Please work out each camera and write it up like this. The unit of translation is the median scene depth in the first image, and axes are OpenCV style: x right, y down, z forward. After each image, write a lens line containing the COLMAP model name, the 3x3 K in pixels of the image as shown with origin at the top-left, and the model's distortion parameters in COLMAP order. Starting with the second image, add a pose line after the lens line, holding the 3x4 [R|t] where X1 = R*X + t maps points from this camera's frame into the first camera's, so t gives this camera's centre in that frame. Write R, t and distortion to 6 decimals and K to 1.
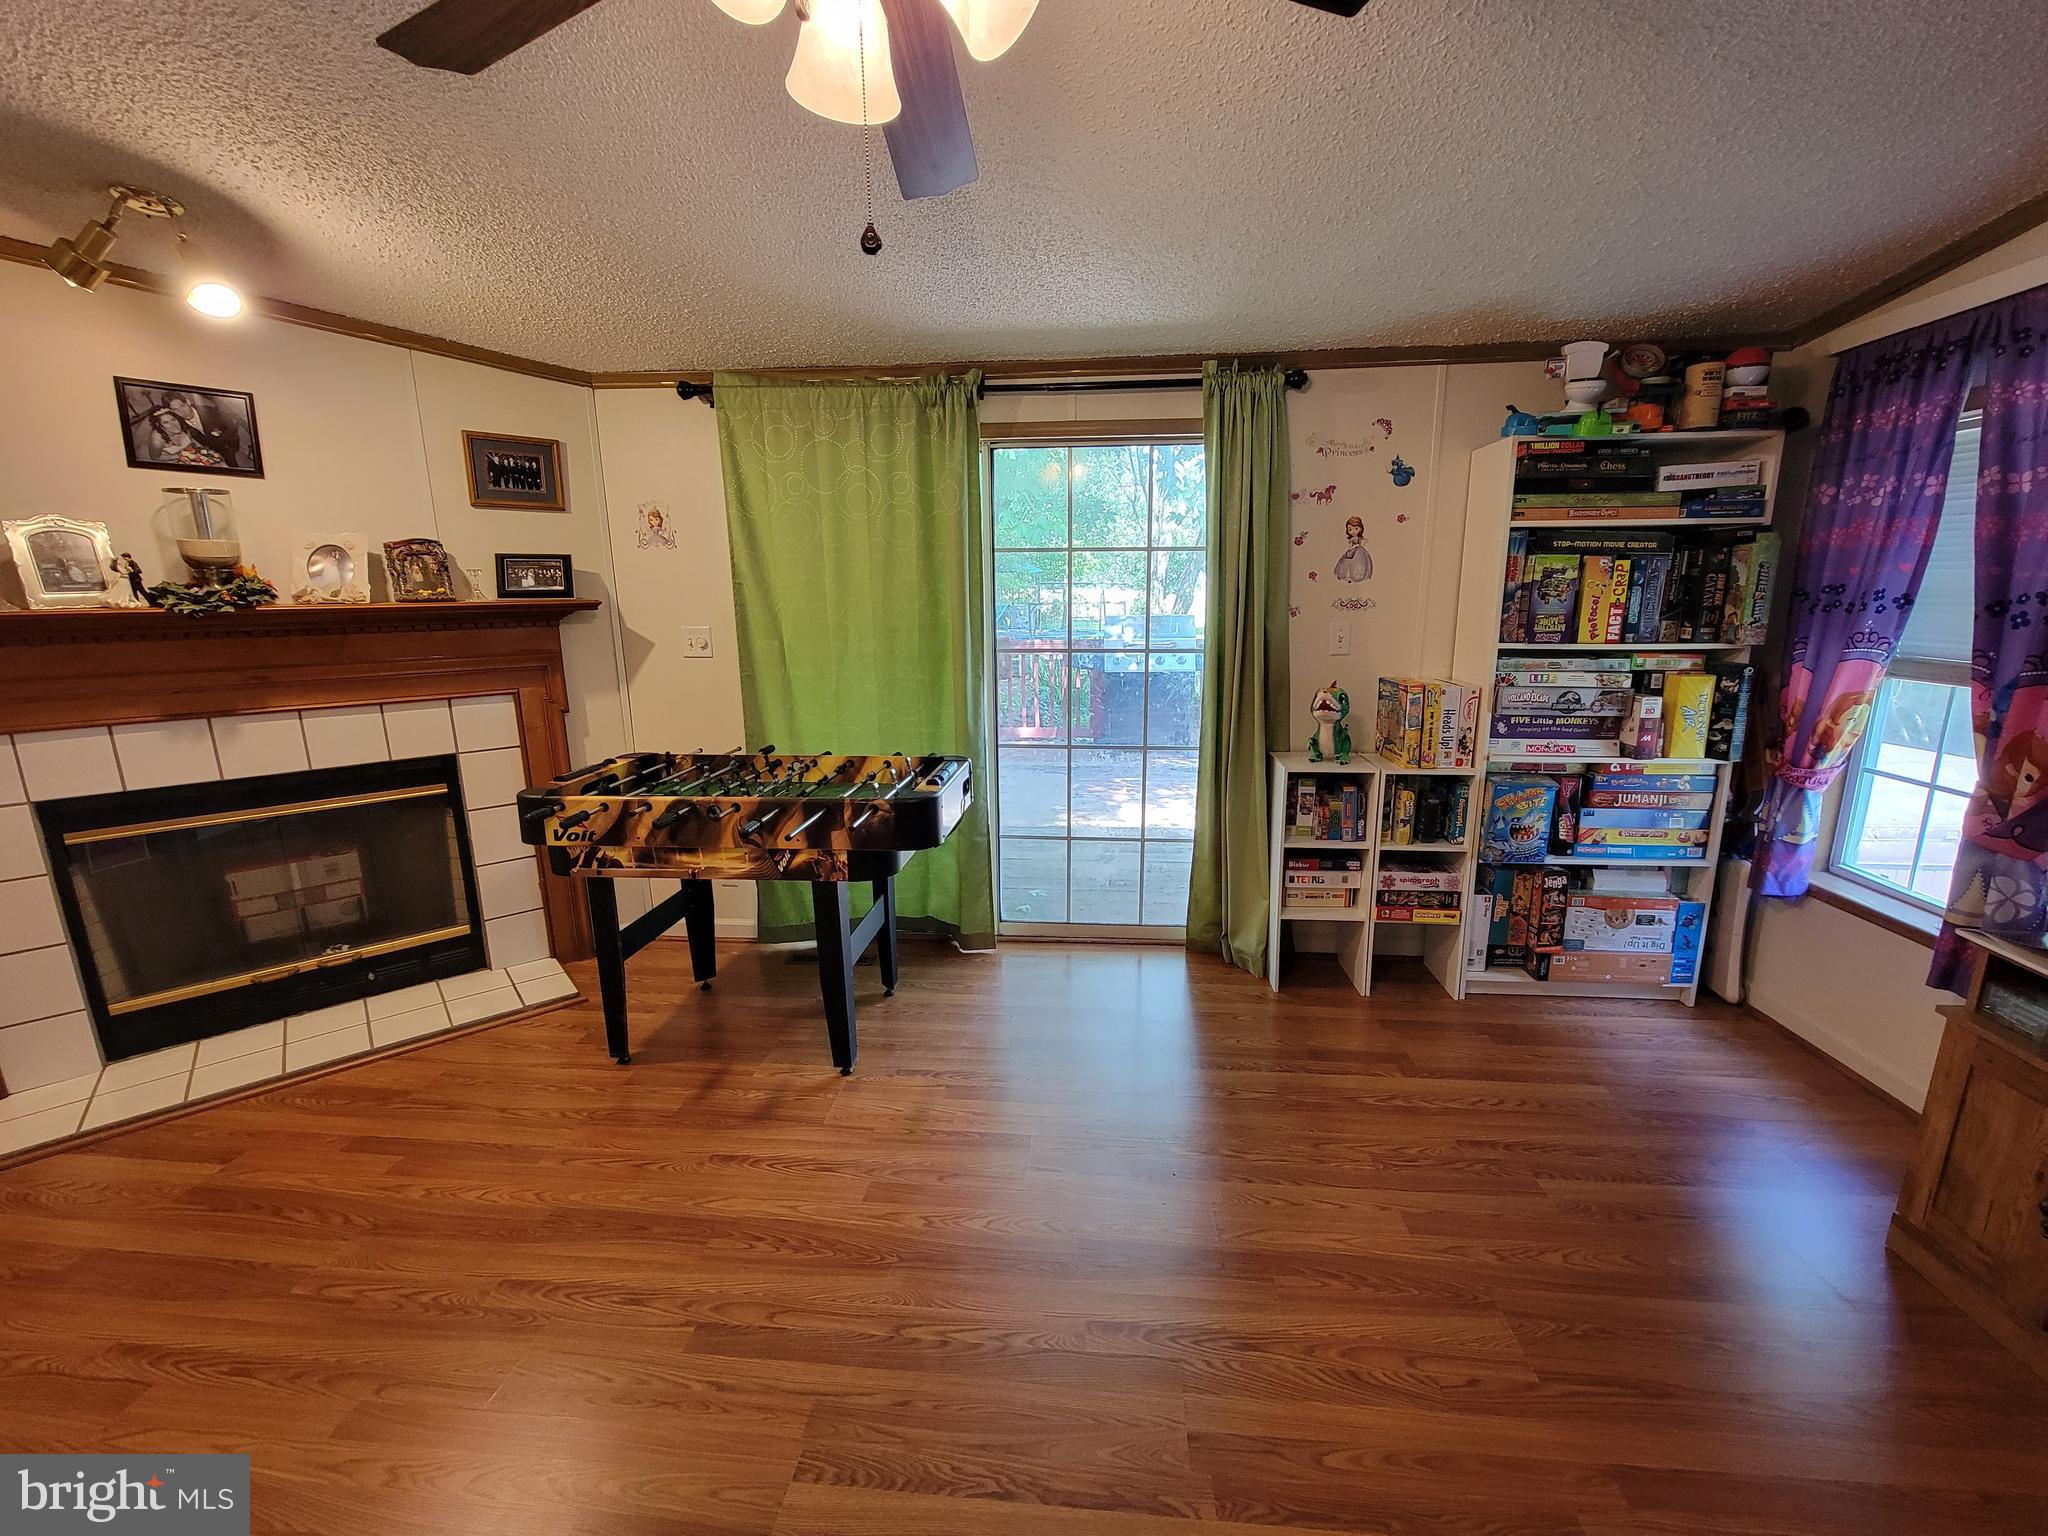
lens RADIAL K [[838.3, 0, 1030.1], [0, 838.3, 768.2], [0, 0, 1]] dist [-0.003396, -0.000001]
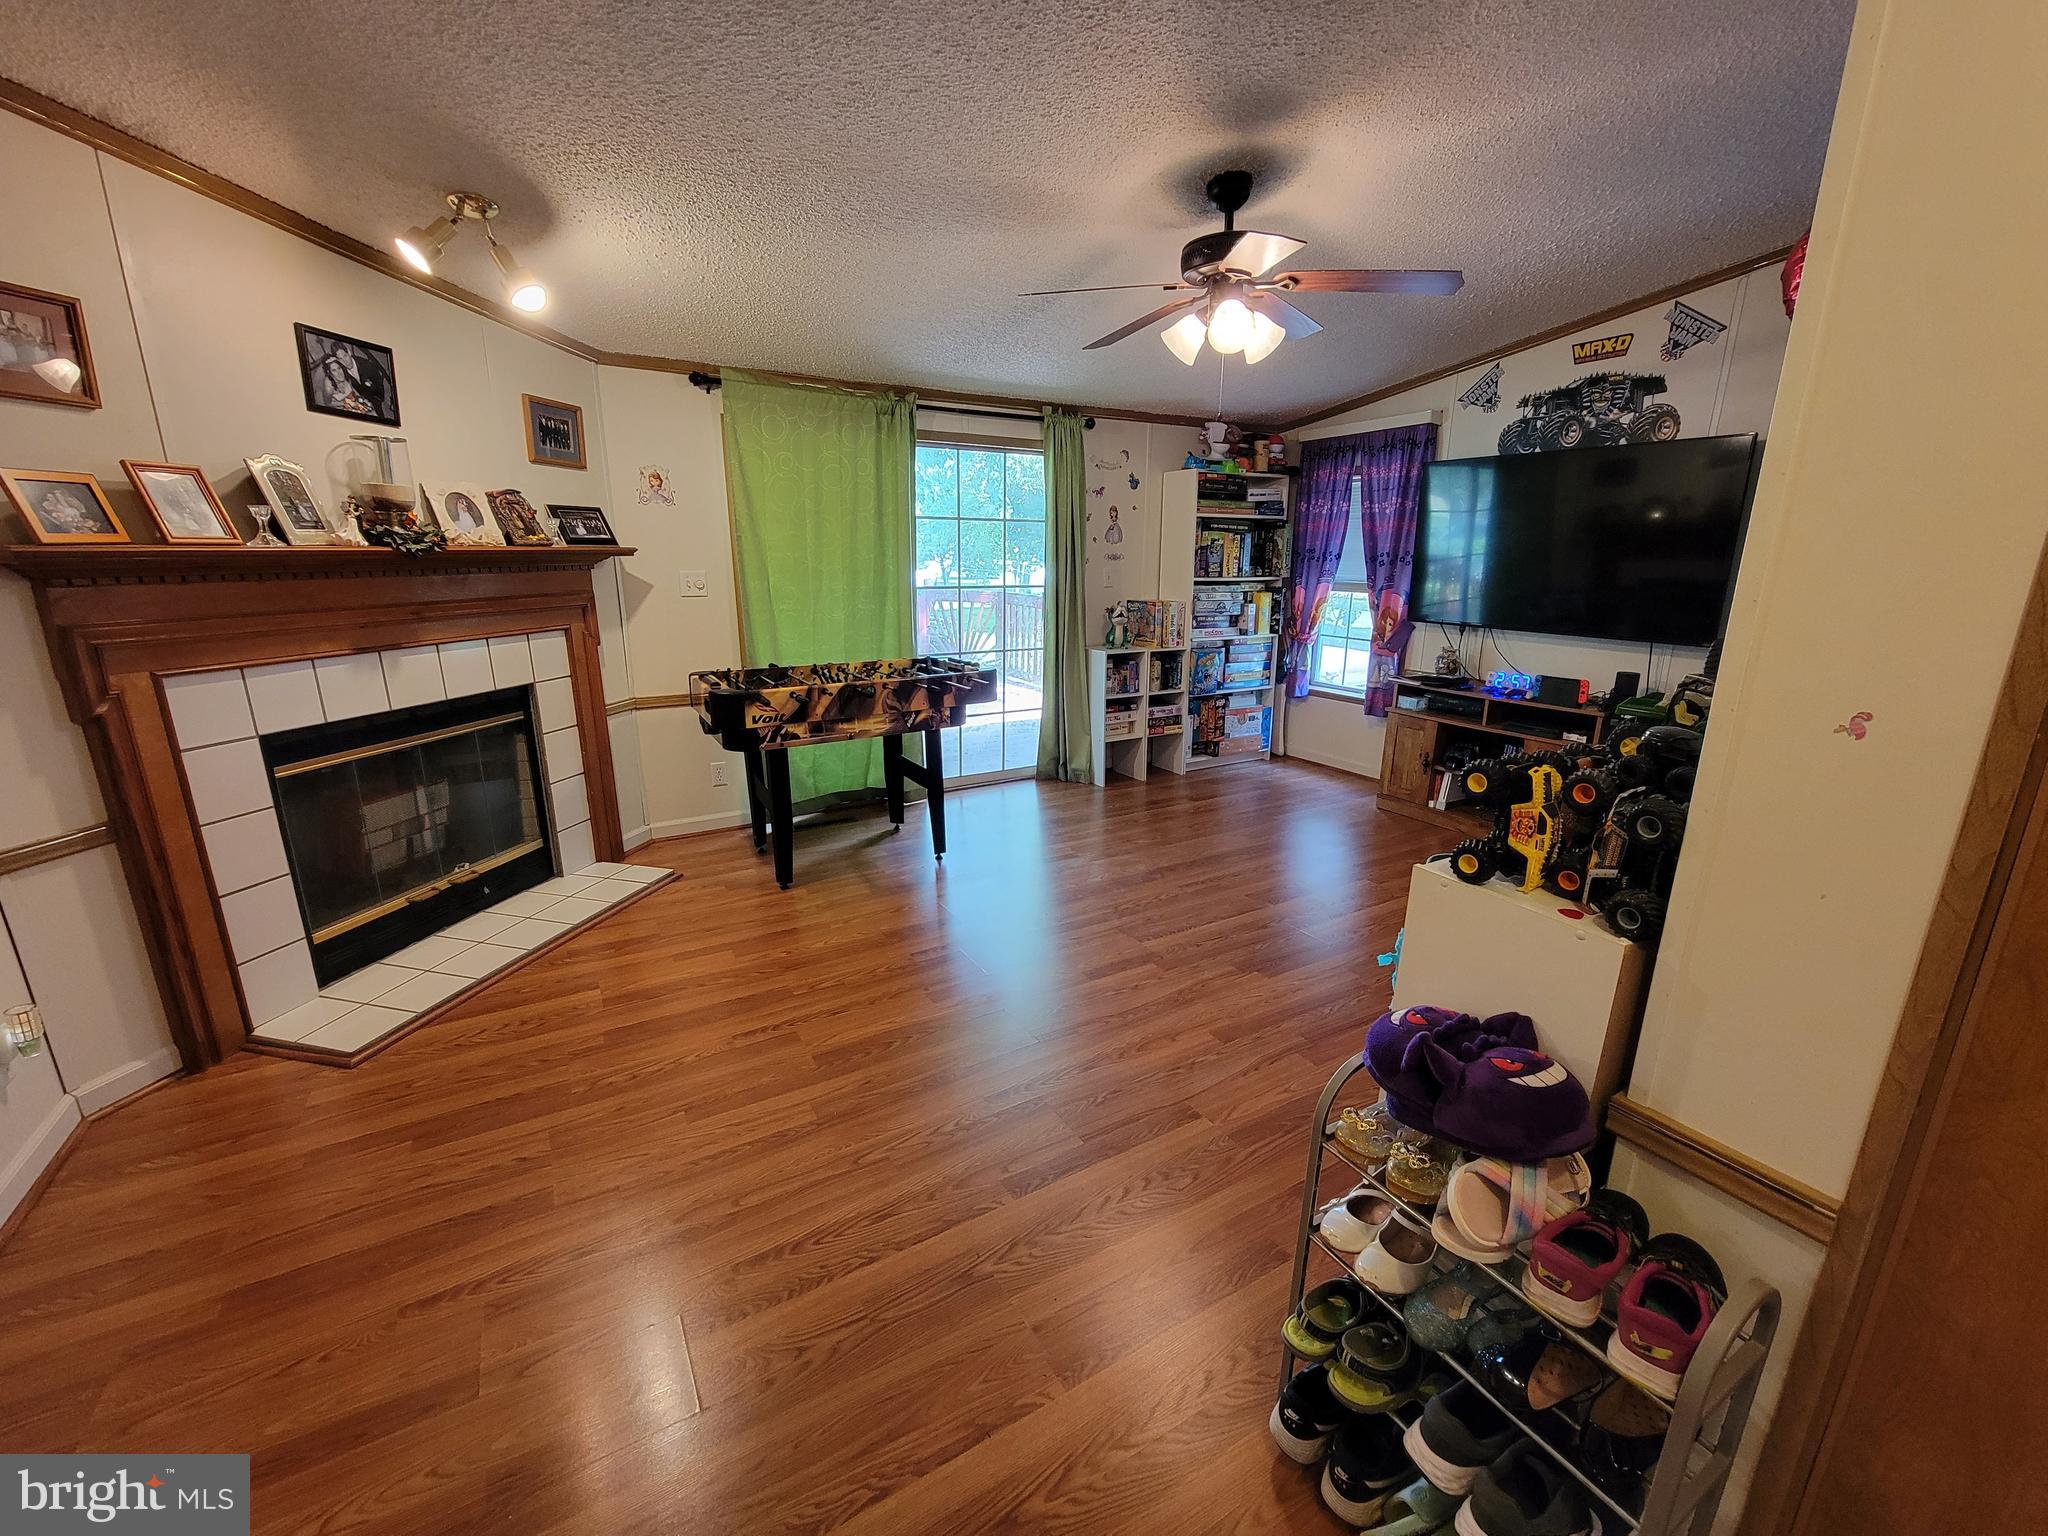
lens RADIAL K [[838.3, 0, 1029.9], [0, 838.3, 768.7], [0, 0, 1]] dist [-0.003396, -0.000001]
pose [[0.808576, -0.134830, 0.572736, -0.883930], [0.111047, 0.990867, 0.076490, 0.092865], [-0.577818, 0.001753, 0.816163, -0.334923]]
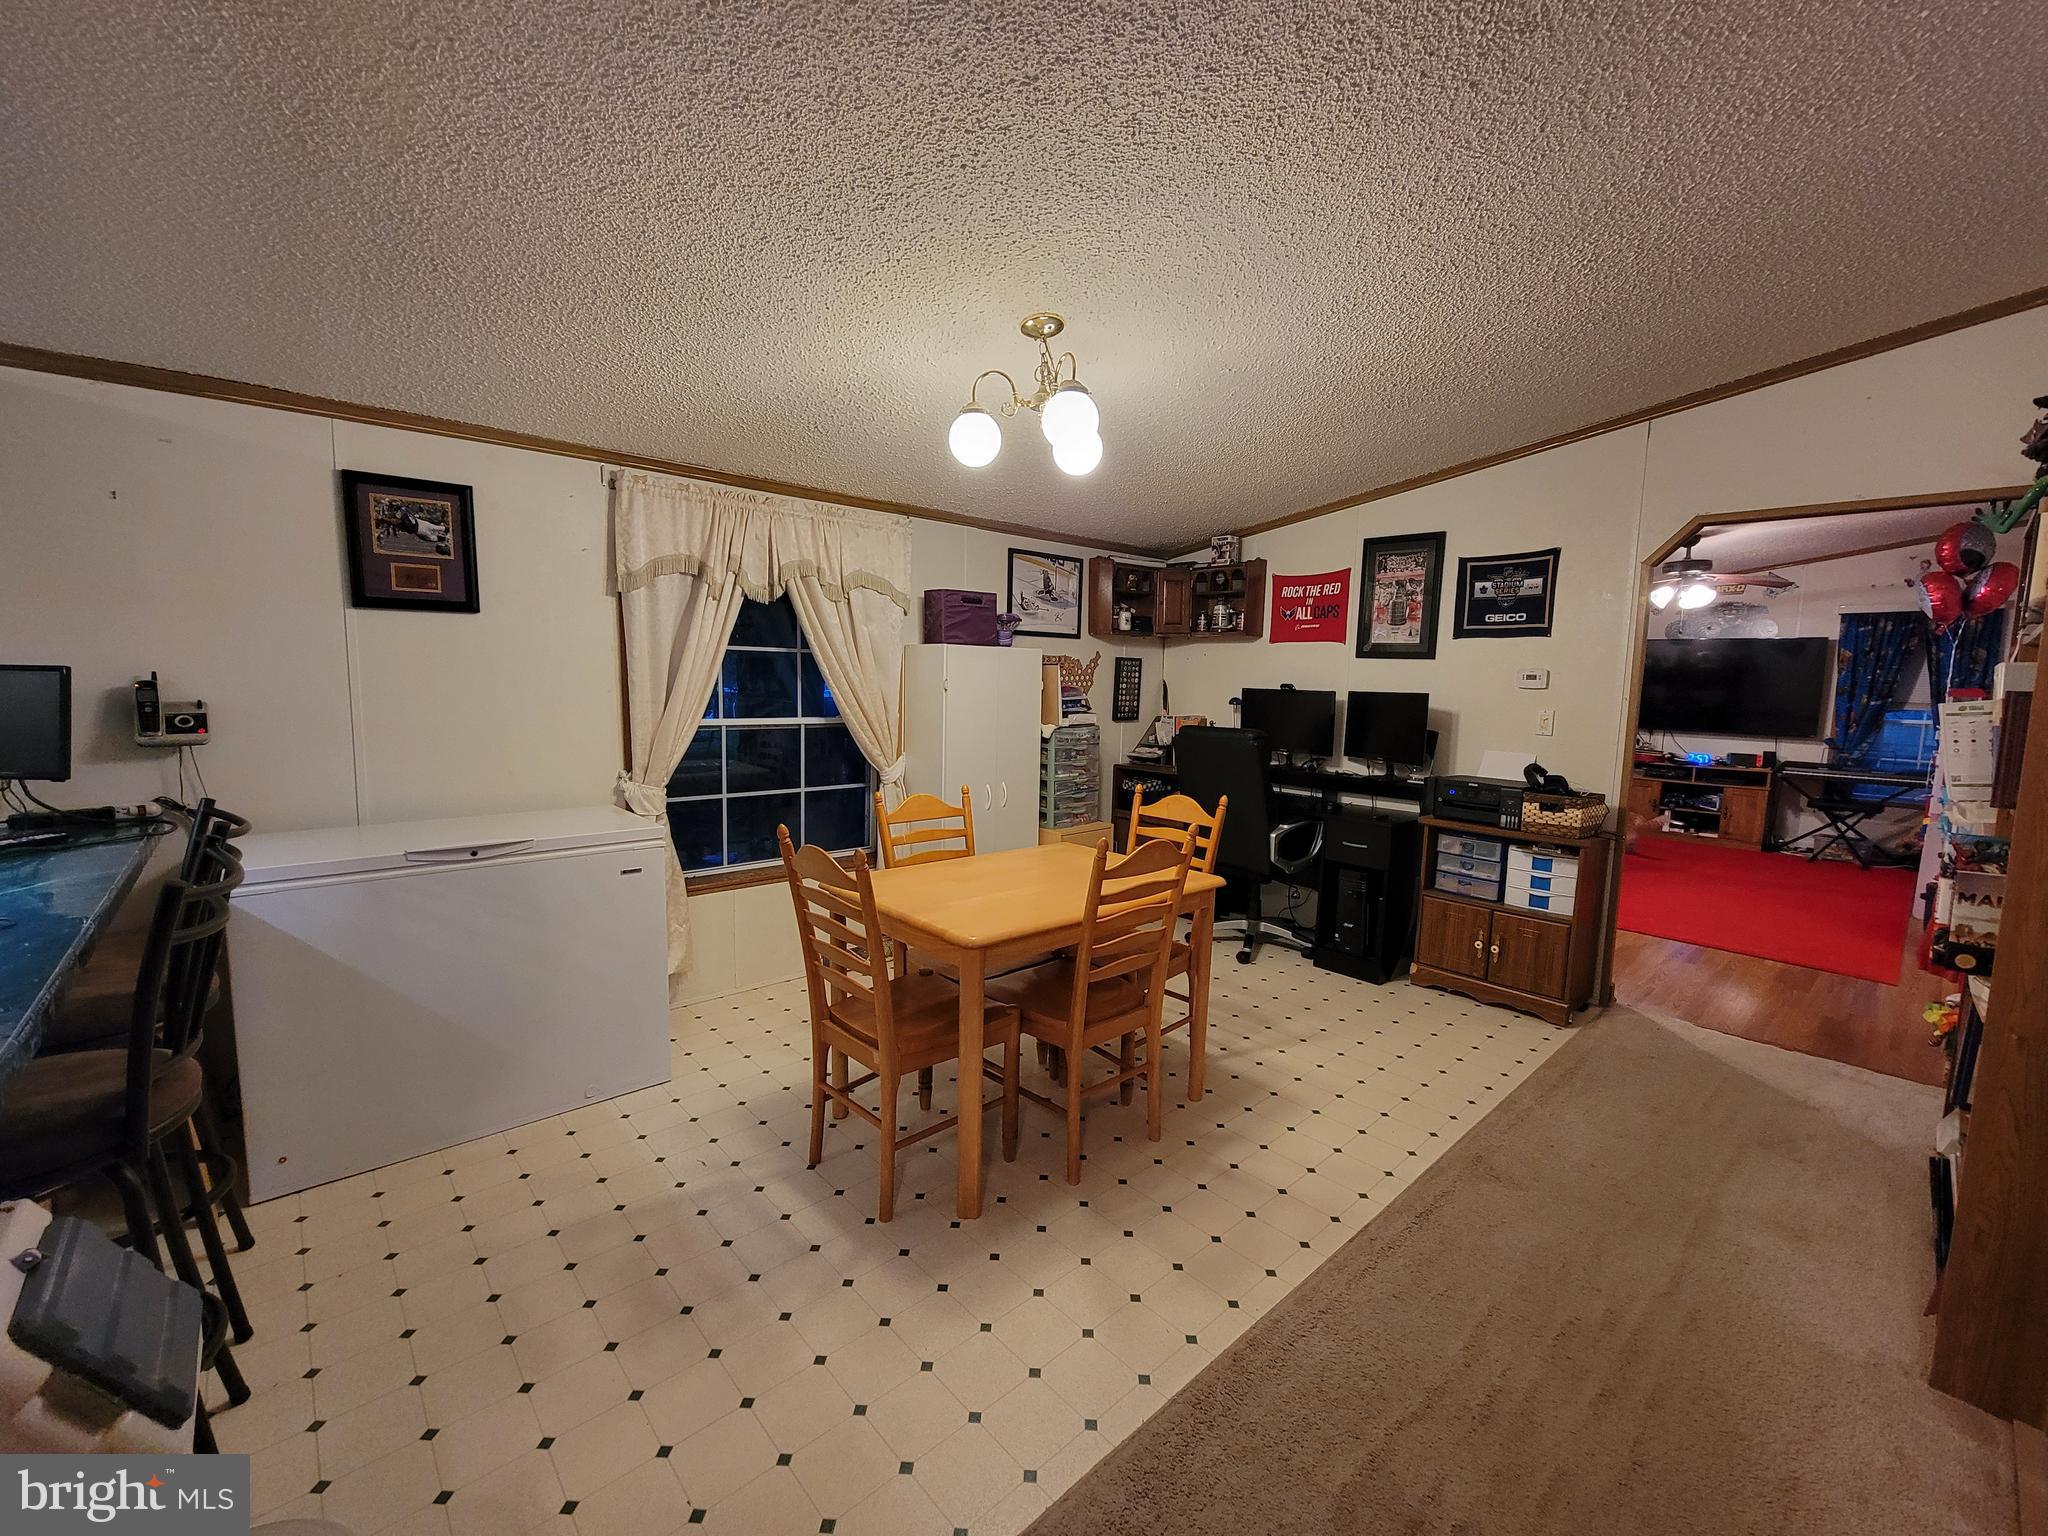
lens RADIAL K [[838.3, 0, 1023.1], [0, 838.3, 770.7], [0, 0, 1]] dist [-0.003396, -0.000001]
pose [[0.682633, -0.057868, 0.728467, -2.934458], [0.129246, 0.990705, -0.042415, 0.014276], [-0.719241, 0.123106, 0.683767, 0.132422]]
